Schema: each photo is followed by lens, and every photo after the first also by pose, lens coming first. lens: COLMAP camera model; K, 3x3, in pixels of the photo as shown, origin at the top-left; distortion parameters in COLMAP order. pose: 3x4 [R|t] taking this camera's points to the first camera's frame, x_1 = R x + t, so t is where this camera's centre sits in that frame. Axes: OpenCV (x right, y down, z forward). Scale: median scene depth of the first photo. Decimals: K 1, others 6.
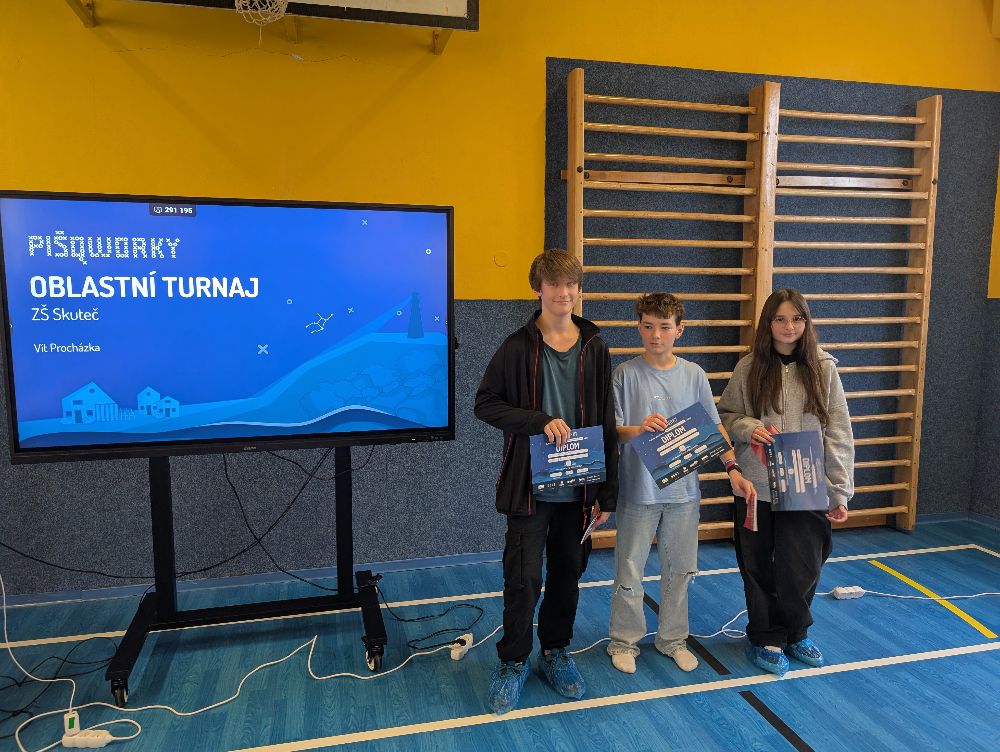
lens RADIAL K [[713.1, 0, 500.0], [0, 713.1, 376.0], [0, 0, 1]] dist [0.003745, -0.003256]
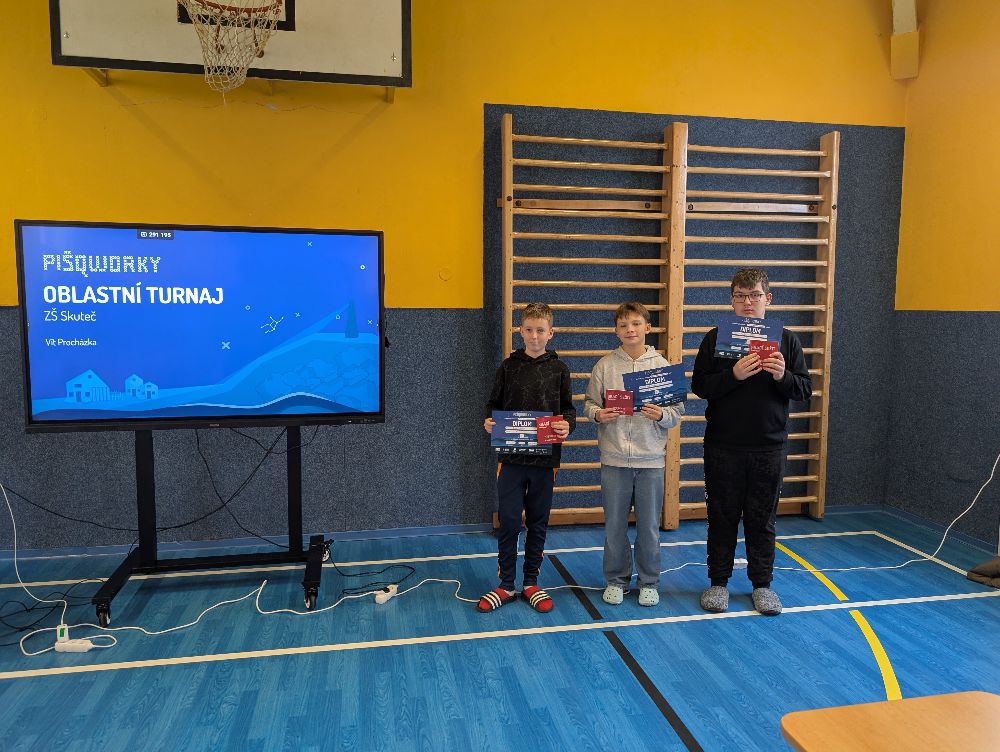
lens RADIAL K [[710.0, 0, 501.0], [0, 710.0, 369.2], [0, 0, 1]] dist [0.002617, -0.002744]
pose [[0.998801, 0.009429, -0.048030, 0.187987], [-0.010833, 0.999519, -0.029056, 0.031580], [0.047733, 0.029541, 0.998423, -0.193496]]
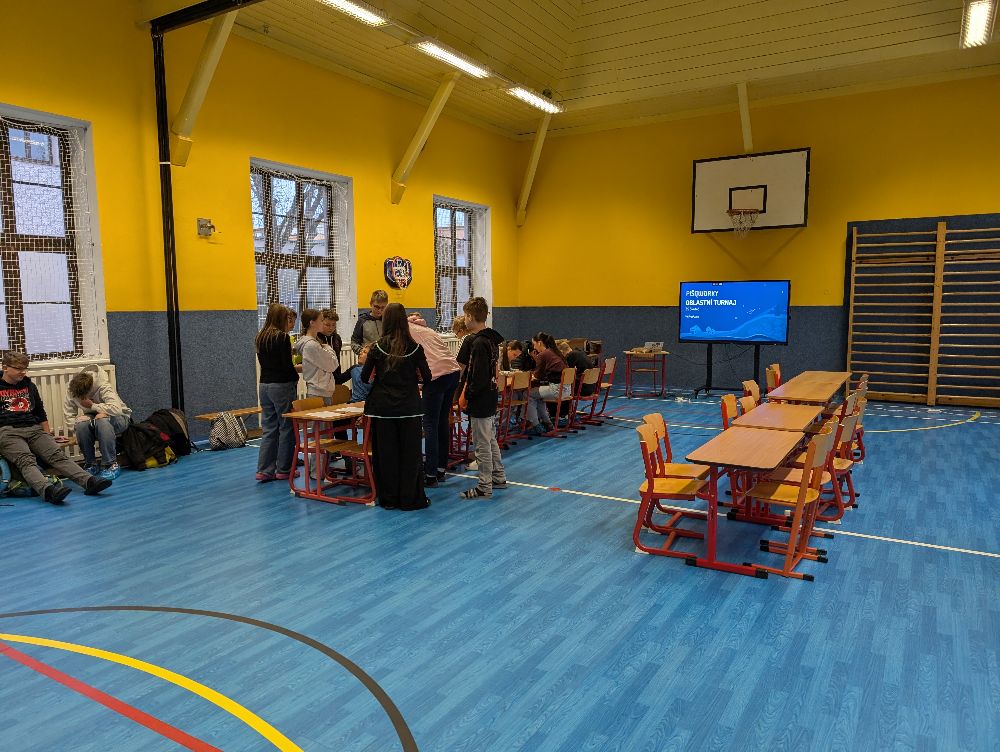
lens RADIAL K [[694.0, 0, 500.0], [0, 694.0, 376.0], [0, 0, 1]] dist [0.000229, -0.001678]
pose [[0.693563, 0.067648, -0.717212, 1.400040], [-0.079969, 0.996658, 0.016674, 0.293559], [0.715943, 0.045790, 0.696655, -2.364512]]
